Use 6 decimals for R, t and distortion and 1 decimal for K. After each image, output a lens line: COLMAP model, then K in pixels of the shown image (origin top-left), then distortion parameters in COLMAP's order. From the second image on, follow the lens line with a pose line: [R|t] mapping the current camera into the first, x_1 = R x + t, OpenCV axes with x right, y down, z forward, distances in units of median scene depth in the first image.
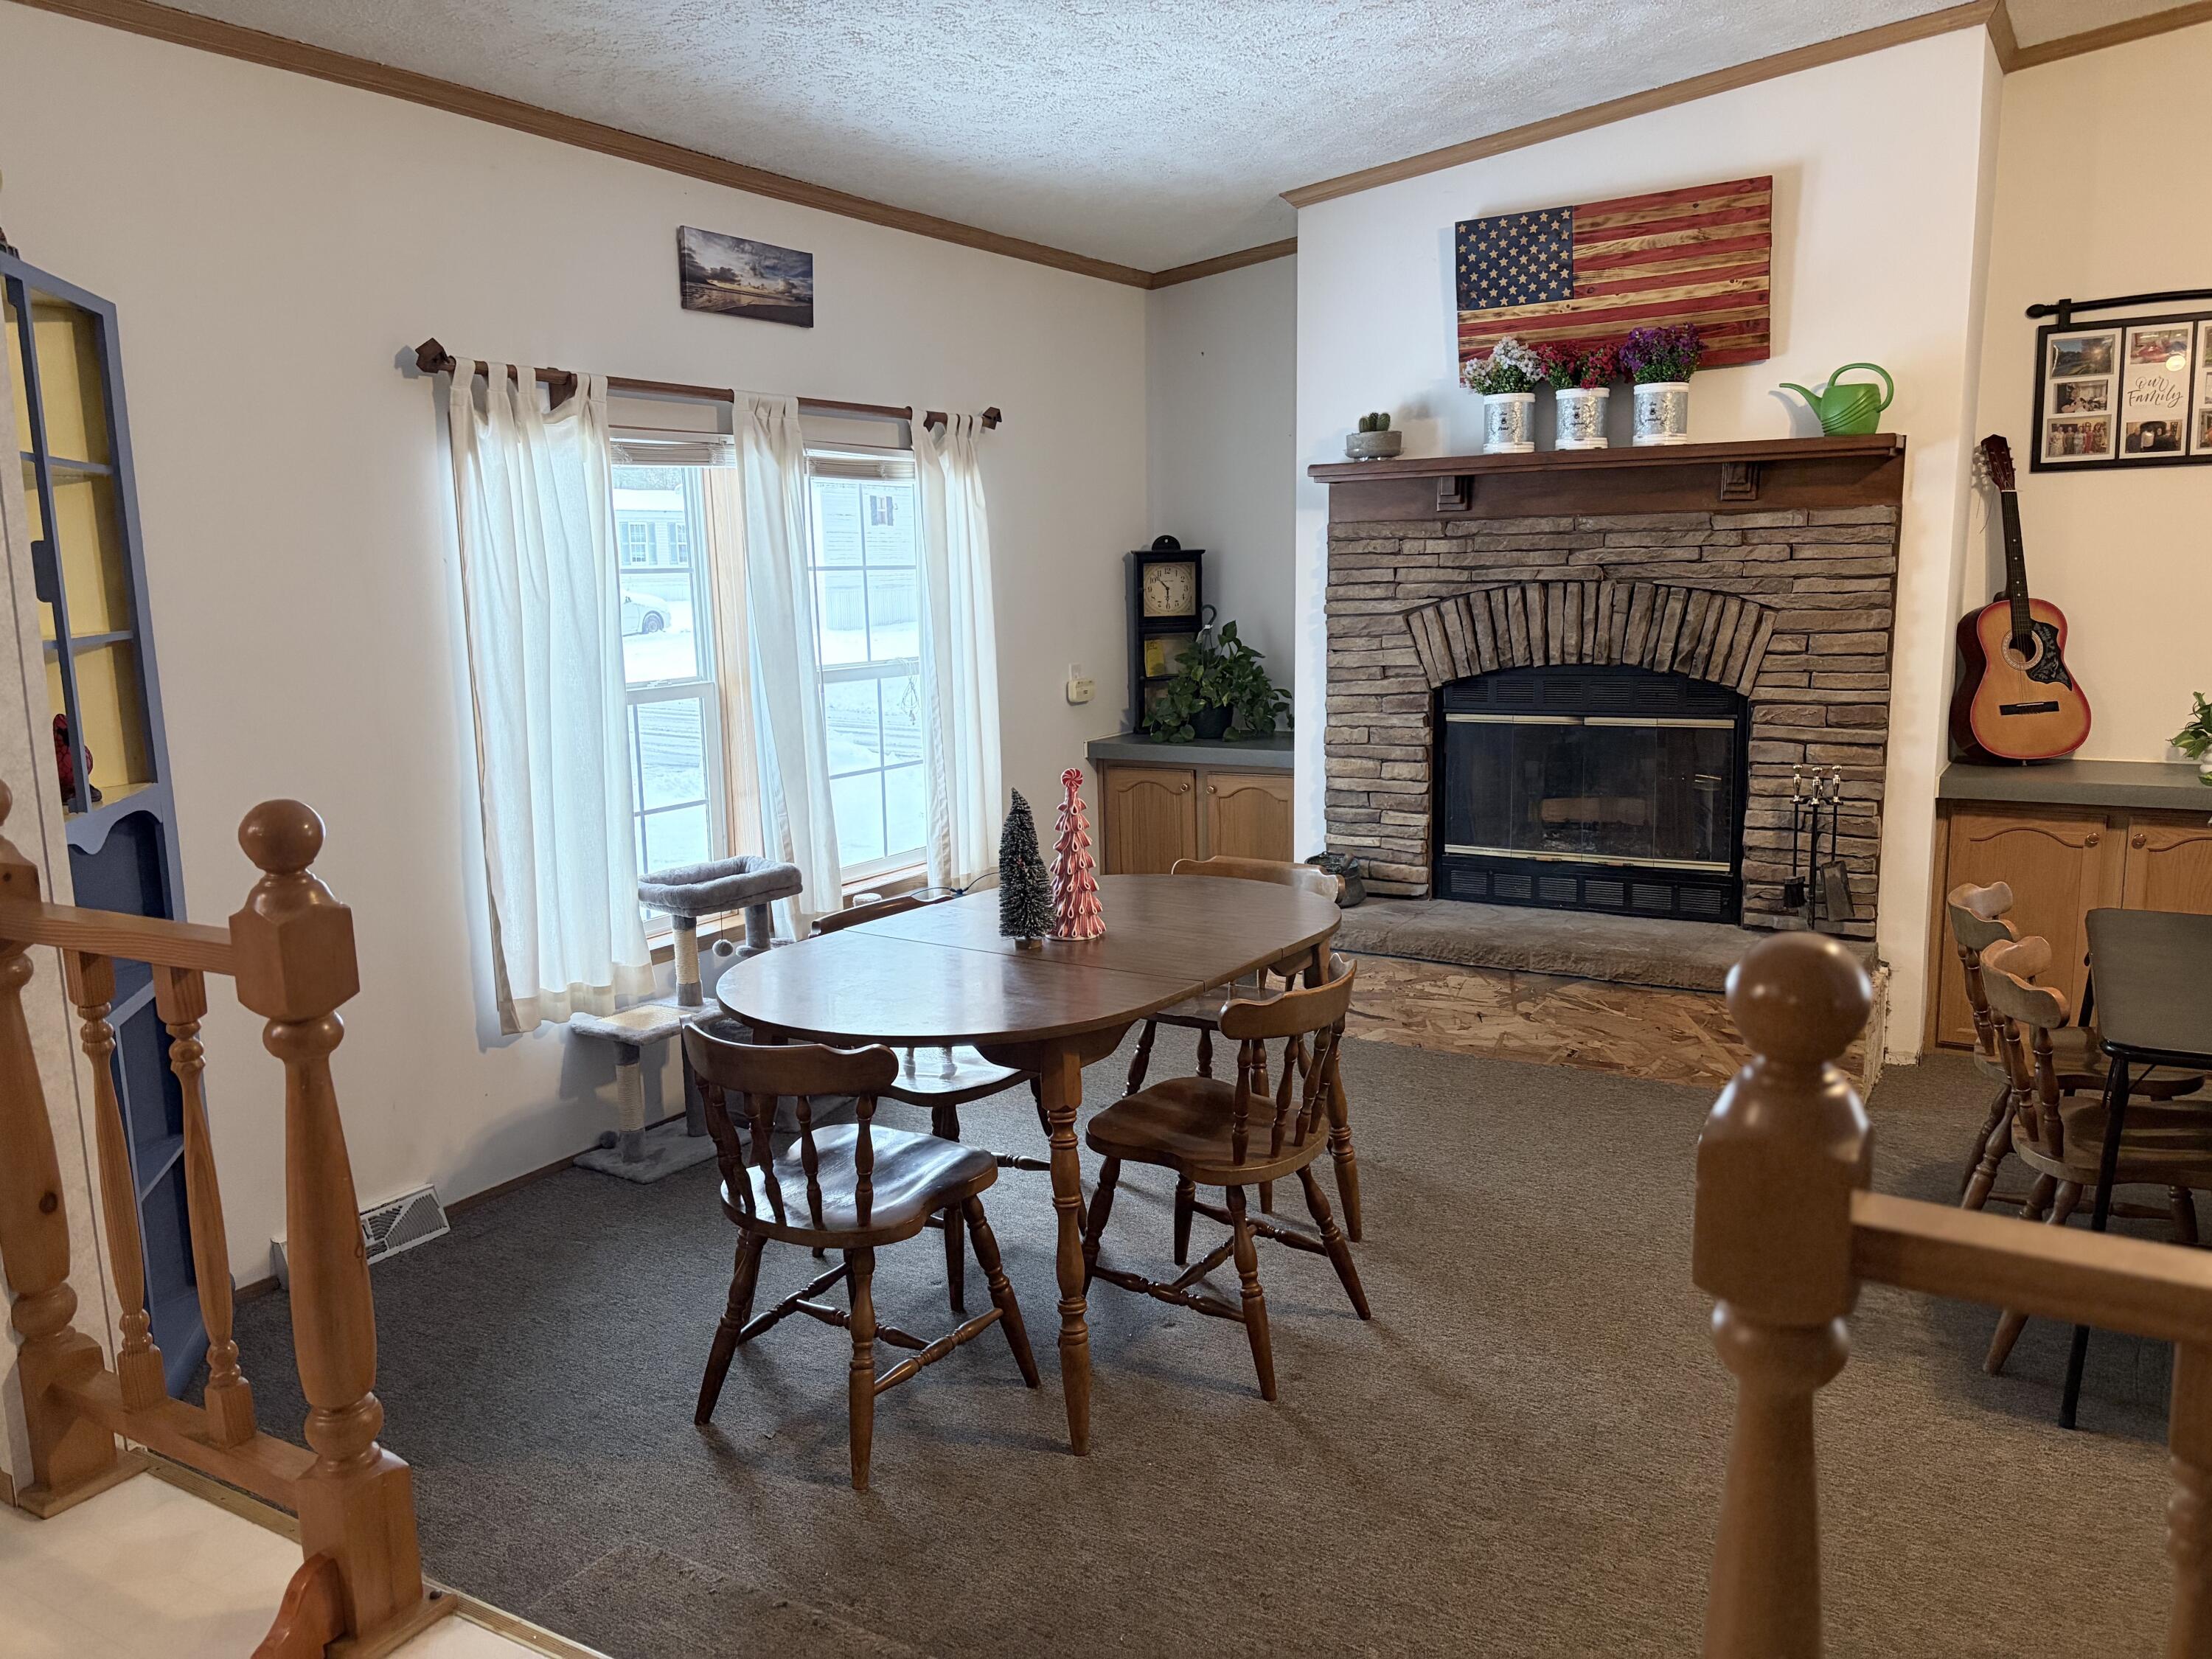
lens RADIAL K [[1645.3, 0, 1096.3], [0, 1645.3, 836.2], [0, 0, 1]] dist [0.012905, 0.002197]
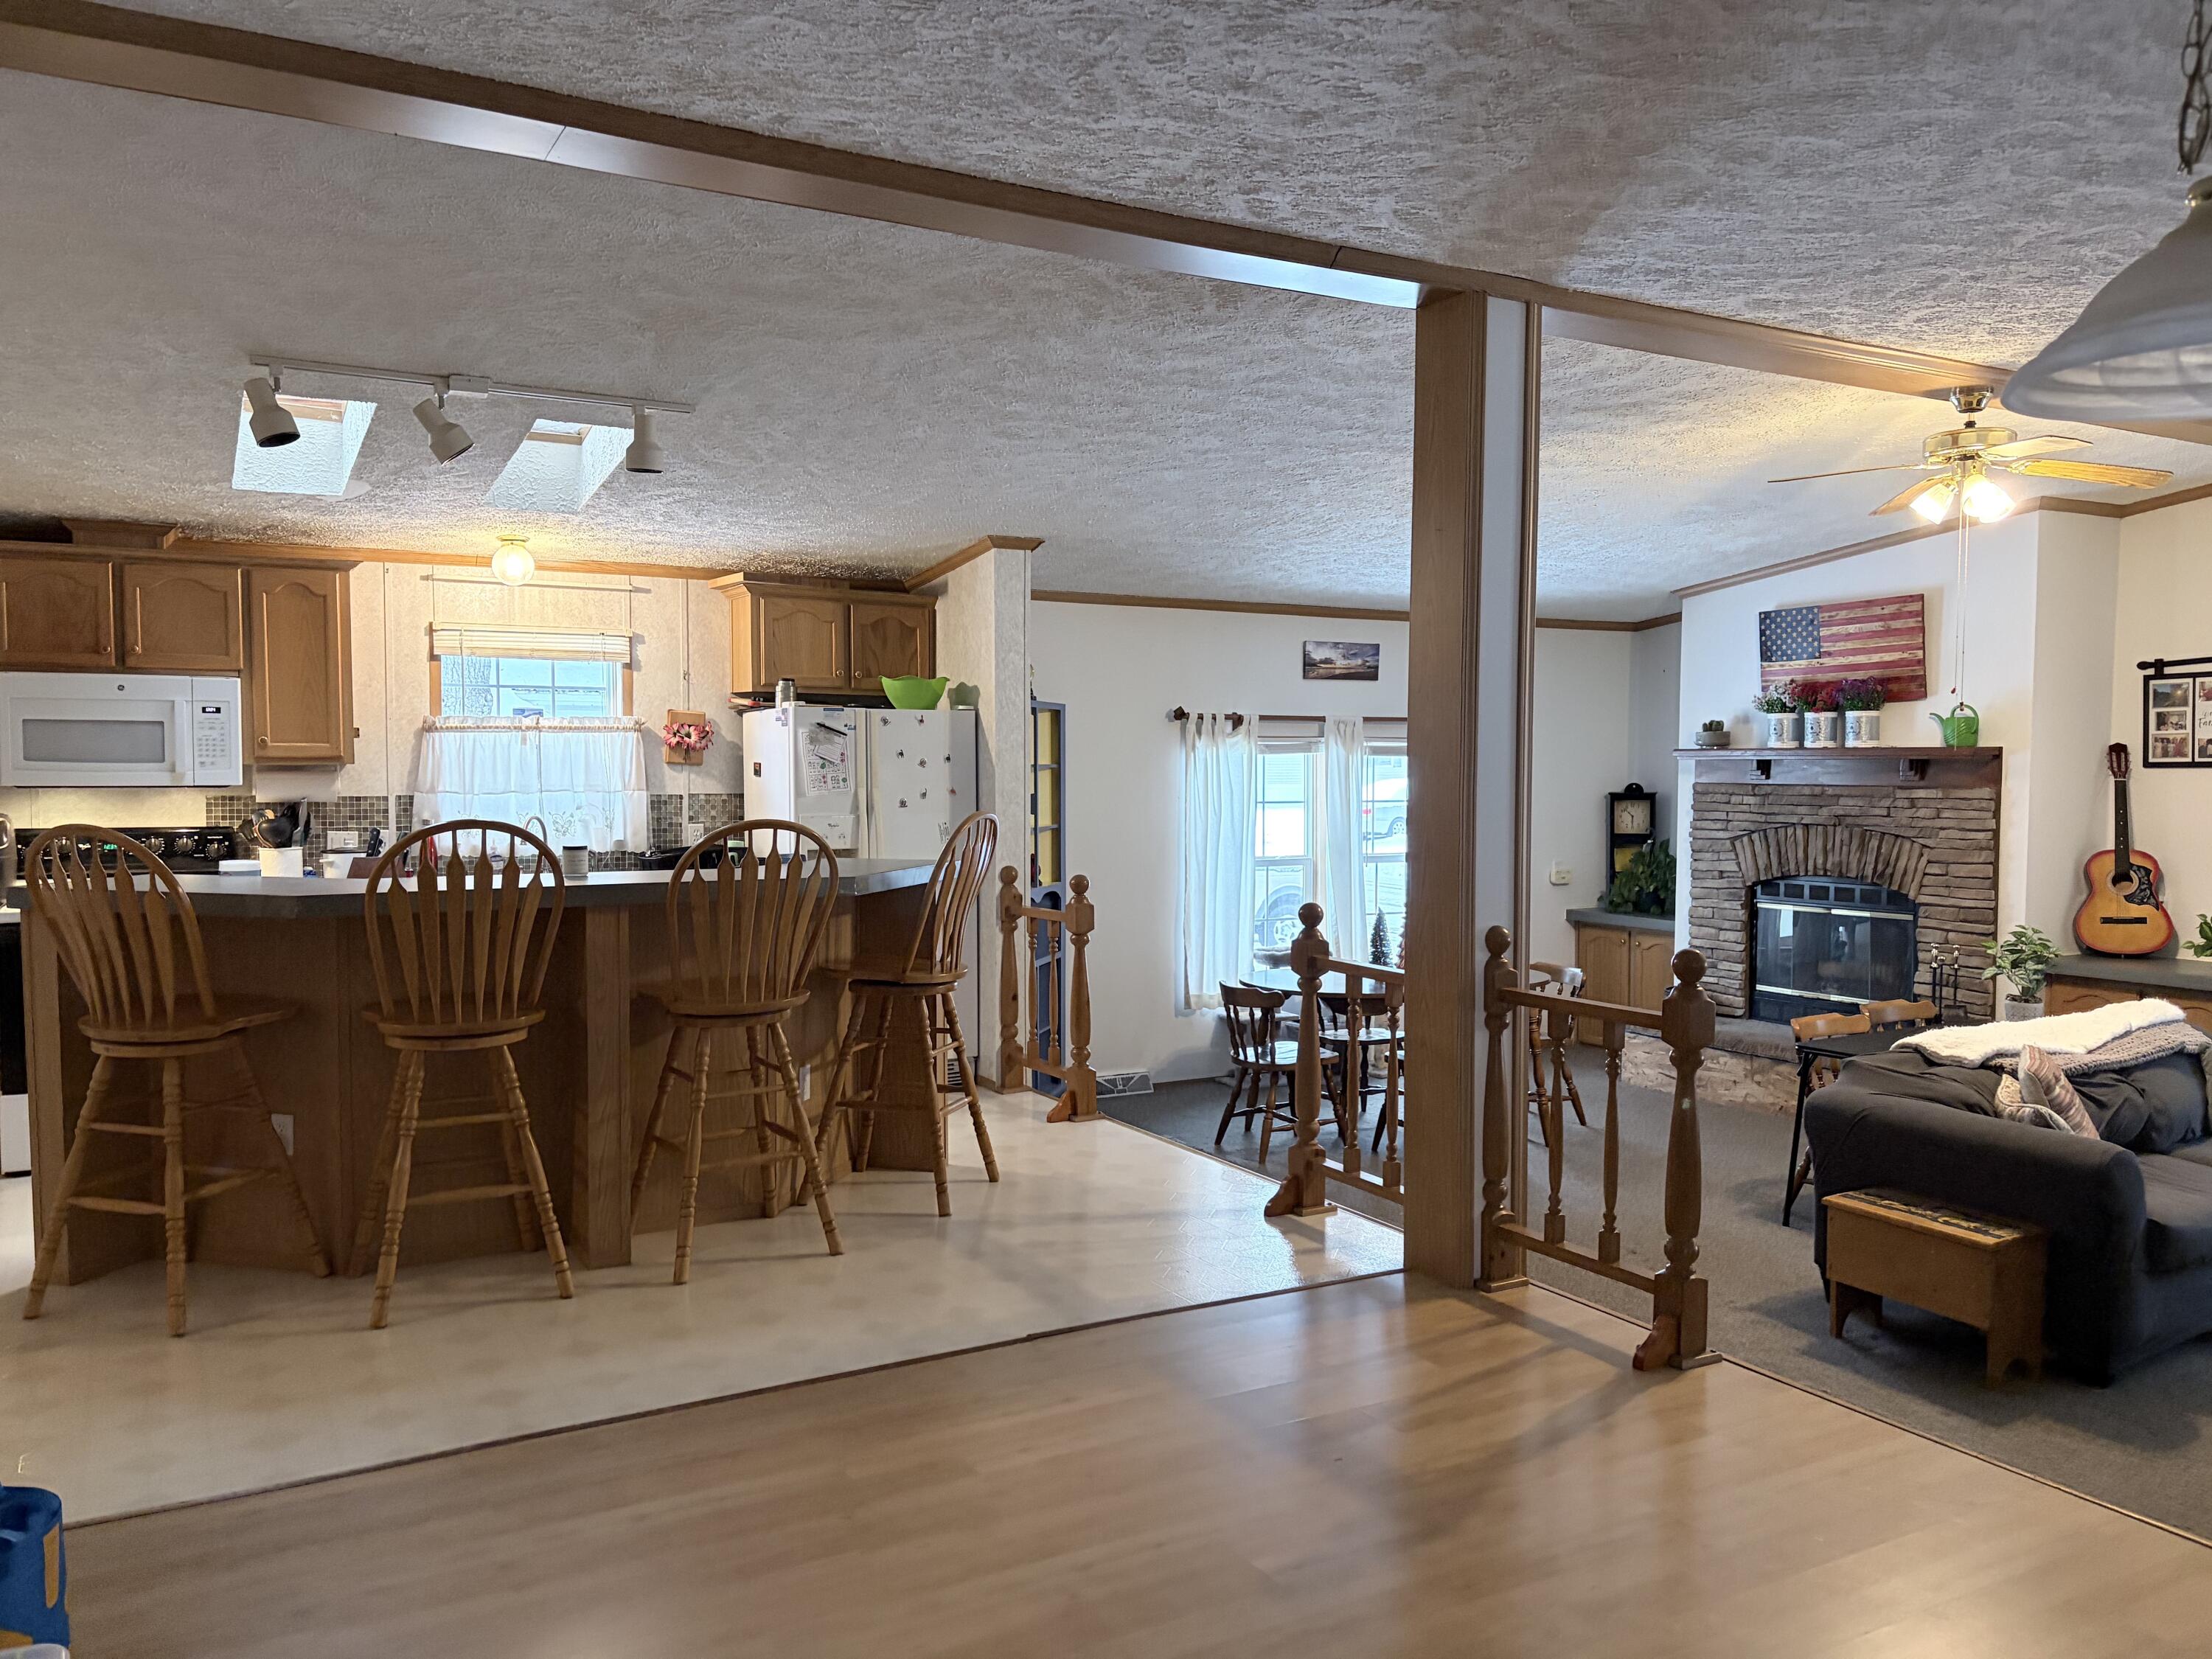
lens RADIAL K [[1676.1, 0, 1106.0], [0, 1676.1, 829.5], [0, 0, 1]] dist [0.109056, -0.142613]
pose [[0.870340, 0.043604, -0.490517, 0.517167], [-0.101761, 0.990498, -0.092507, 0.080923], [0.481823, 0.130428, 0.866507, -0.832575]]
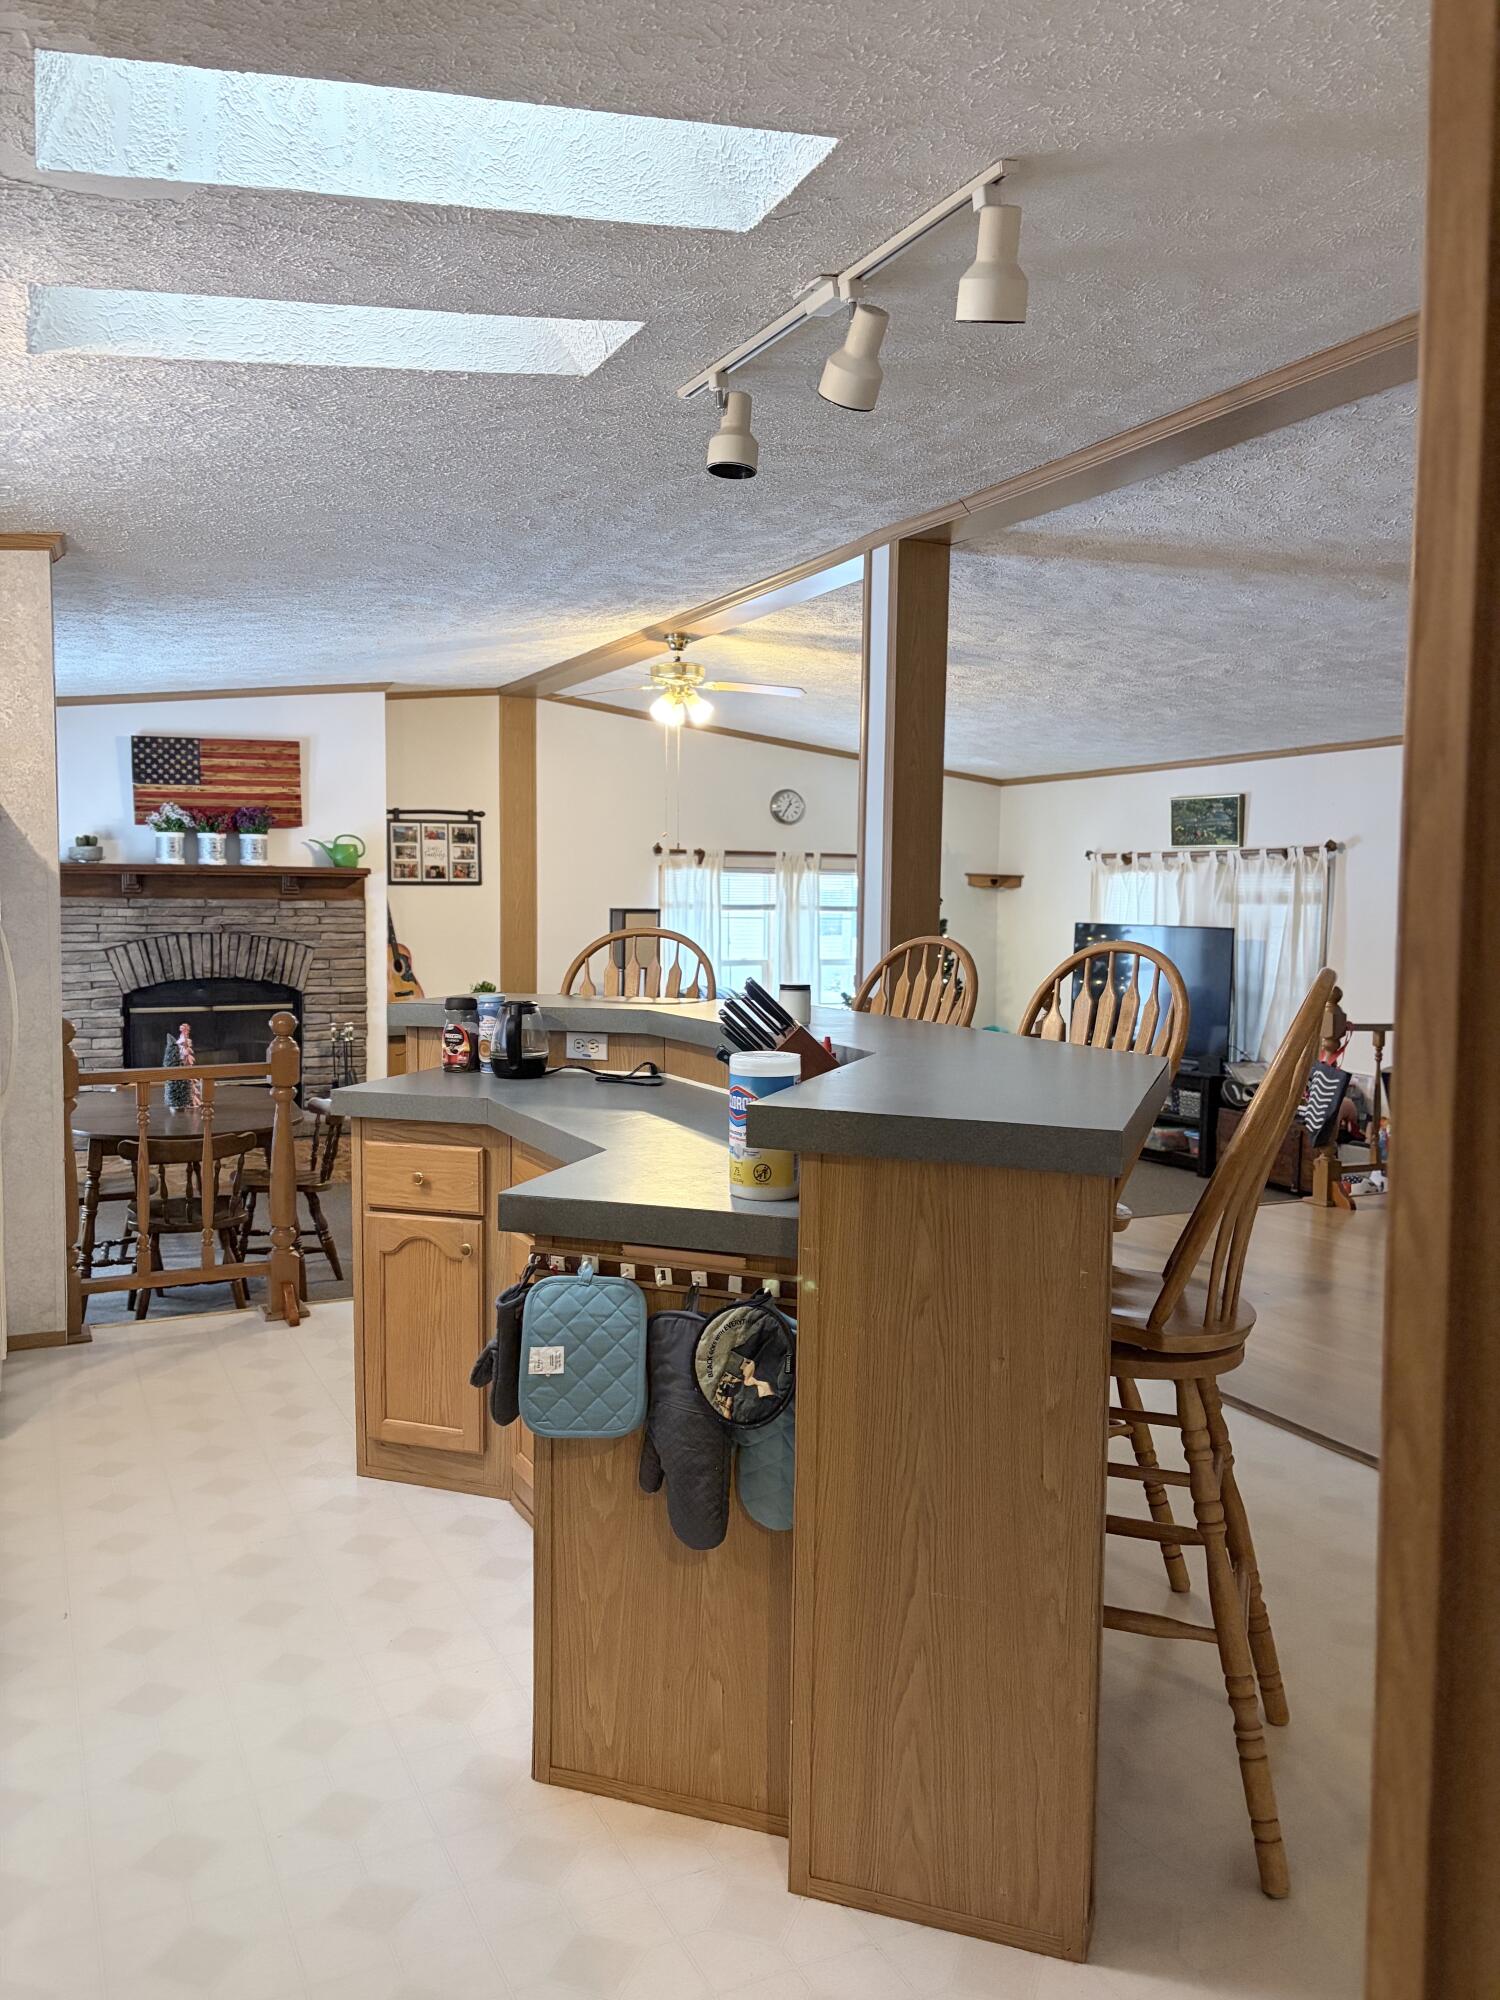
lens RADIAL K [[1516.8, 0, 741.9], [0, 1516.8, 1004.8], [0, 0, 1]] dist [0.006933, 0.001666]
pose [[0.548980, -0.031397, 0.835245, -0.839497], [0.118747, 0.992088, -0.040756, 0.068902], [-0.827357, 0.121557, 0.548365, -0.440977]]
